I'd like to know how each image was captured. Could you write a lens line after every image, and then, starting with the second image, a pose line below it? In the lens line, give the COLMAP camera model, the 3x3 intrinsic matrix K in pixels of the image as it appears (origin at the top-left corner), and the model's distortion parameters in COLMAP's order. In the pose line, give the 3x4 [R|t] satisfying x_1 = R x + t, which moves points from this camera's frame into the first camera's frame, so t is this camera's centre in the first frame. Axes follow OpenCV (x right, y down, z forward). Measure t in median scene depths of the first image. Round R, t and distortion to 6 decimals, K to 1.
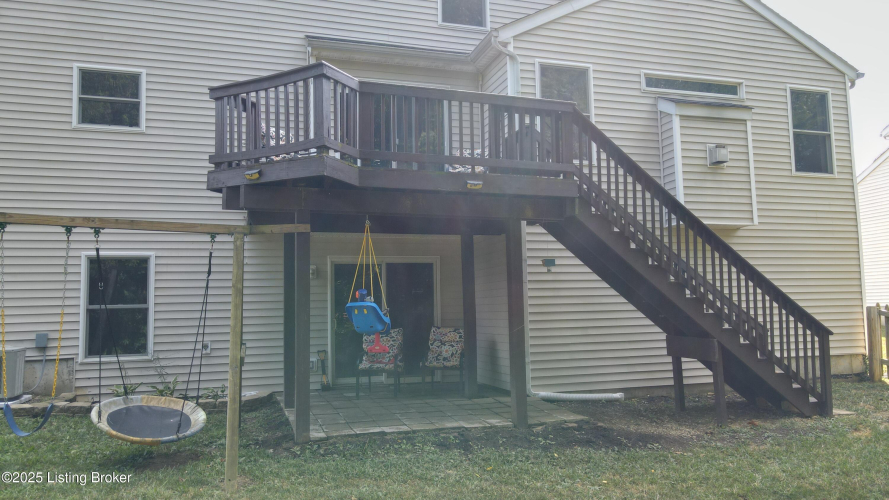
lens RADIAL K [[653.2, 0, 444.4], [0, 653.2, 252.1], [0, 0, 1]] dist [0.000820, 0.028595]
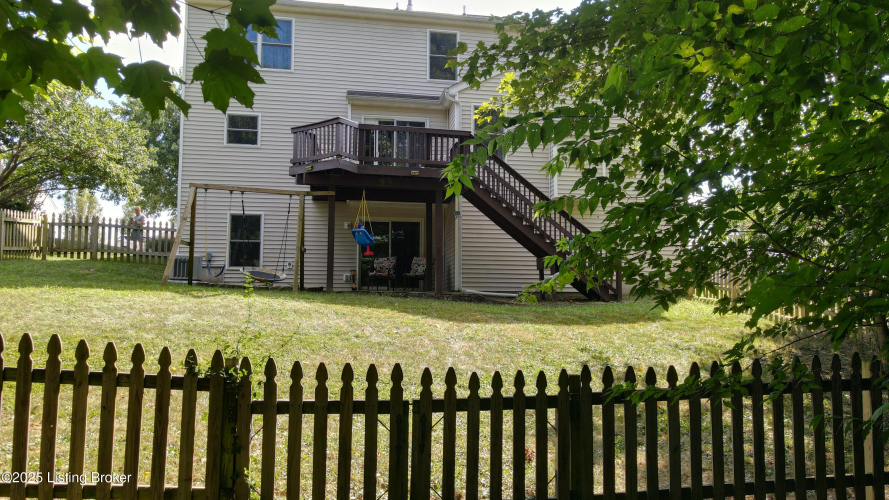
lens RADIAL K [[653.2, 0, 439.9], [0, 653.2, 253.0], [0, 0, 1]] dist [0.000820, 0.028595]
pose [[0.989646, 0.012383, -0.142992, 0.332475], [-0.013121, 0.999905, -0.004215, 0.123055], [0.142926, 0.006048, 0.989715, -0.799956]]
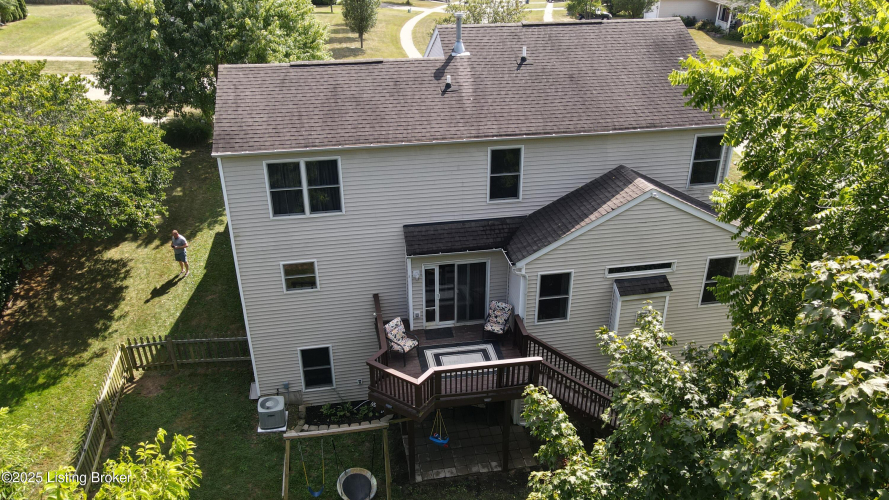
lens RADIAL K [[653.2, 0, 441.6], [0, 653.2, 262.0], [0, 0, 1]] dist [0.000820, 0.028595]
pose [[0.991811, 0.071094, -0.106101, 0.072666], [-0.002831, 0.842780, 0.538251, -1.318862], [0.127686, -0.533543, 0.836079, -0.471335]]
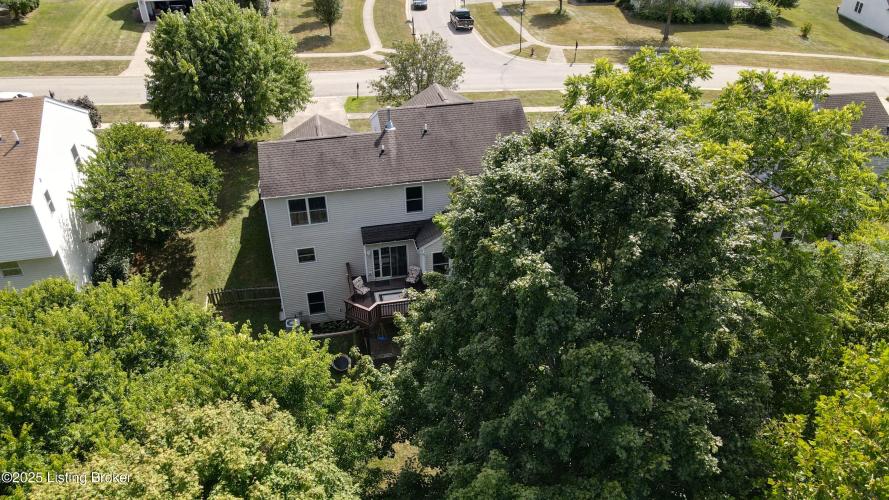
lens RADIAL K [[653.2, 0, 447.0], [0, 653.2, 250.3], [0, 0, 1]] dist [0.000820, 0.028595]
pose [[0.996918, 0.057436, -0.053444, 0.419551], [-0.011780, 0.783066, 0.621827, -2.510350], [0.077565, -0.619280, 0.781329, -1.667161]]
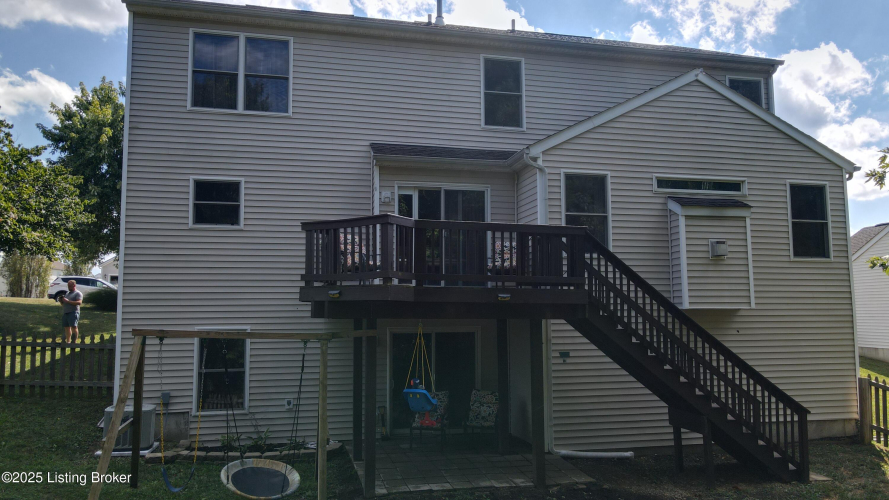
lens RADIAL K [[653.2, 0, 443.9], [0, 653.2, 252.9], [0, 0, 1]] dist [0.000820, 0.028595]
pose [[0.996765, 0.008001, -0.079967, 0.024209], [-0.008257, 0.999962, -0.002873, -0.146951], [0.079941, 0.003524, 0.996793, -0.222900]]
